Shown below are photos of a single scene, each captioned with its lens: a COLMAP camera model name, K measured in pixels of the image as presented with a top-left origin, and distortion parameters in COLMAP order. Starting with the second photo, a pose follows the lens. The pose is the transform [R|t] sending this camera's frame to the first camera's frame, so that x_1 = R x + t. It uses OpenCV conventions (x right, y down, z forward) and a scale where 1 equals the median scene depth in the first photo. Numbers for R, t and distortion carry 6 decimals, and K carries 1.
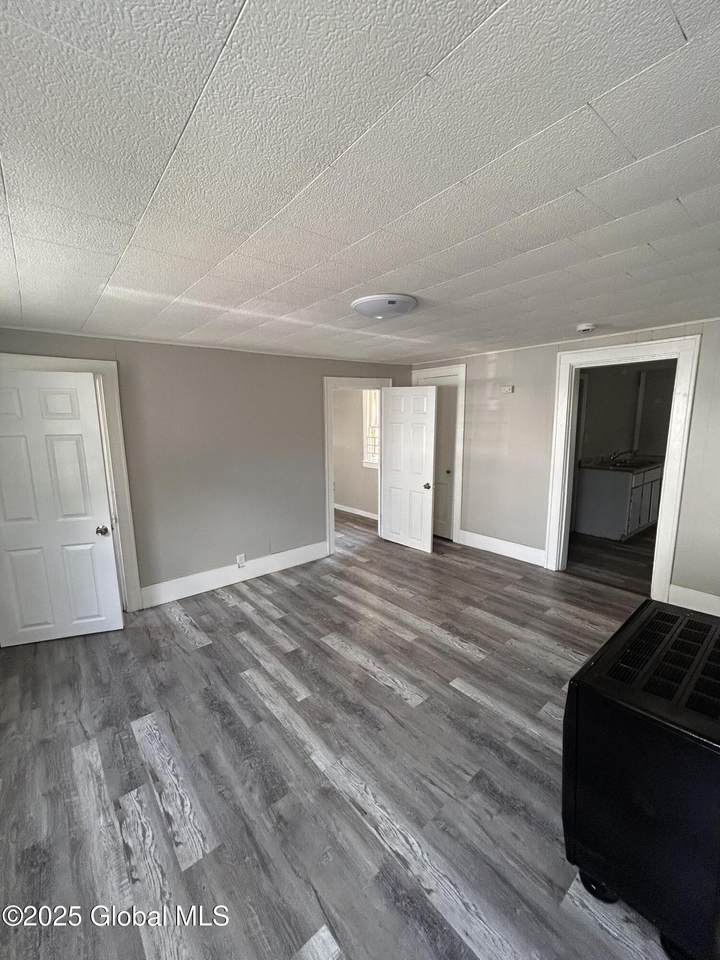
lens RADIAL K [[387.5, 0, 360.6], [0, 387.5, 480.4], [0, 0, 1]] dist [-0.011376, 0.000575]
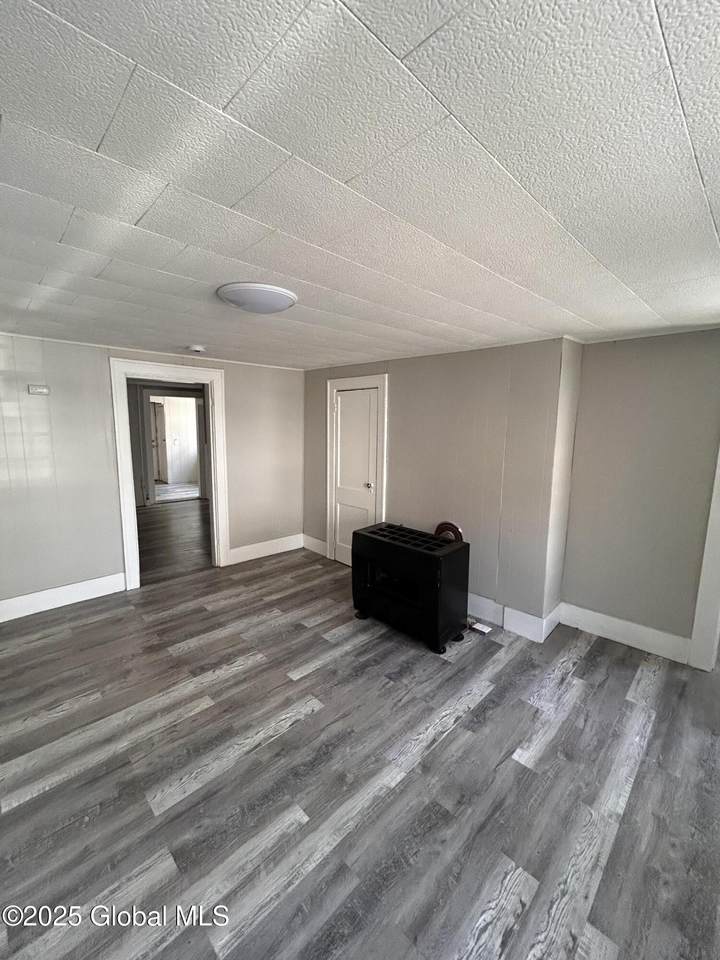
lens RADIAL K [[387.5, 0, 360.1], [0, 387.5, 478.6], [0, 0, 1]] dist [-0.011376, 0.000575]
pose [[-0.085207, -0.126629, 0.988284, -0.829756], [0.150248, 0.978916, 0.138383, -0.144854], [-0.984970, 0.160279, -0.064385, 0.878399]]
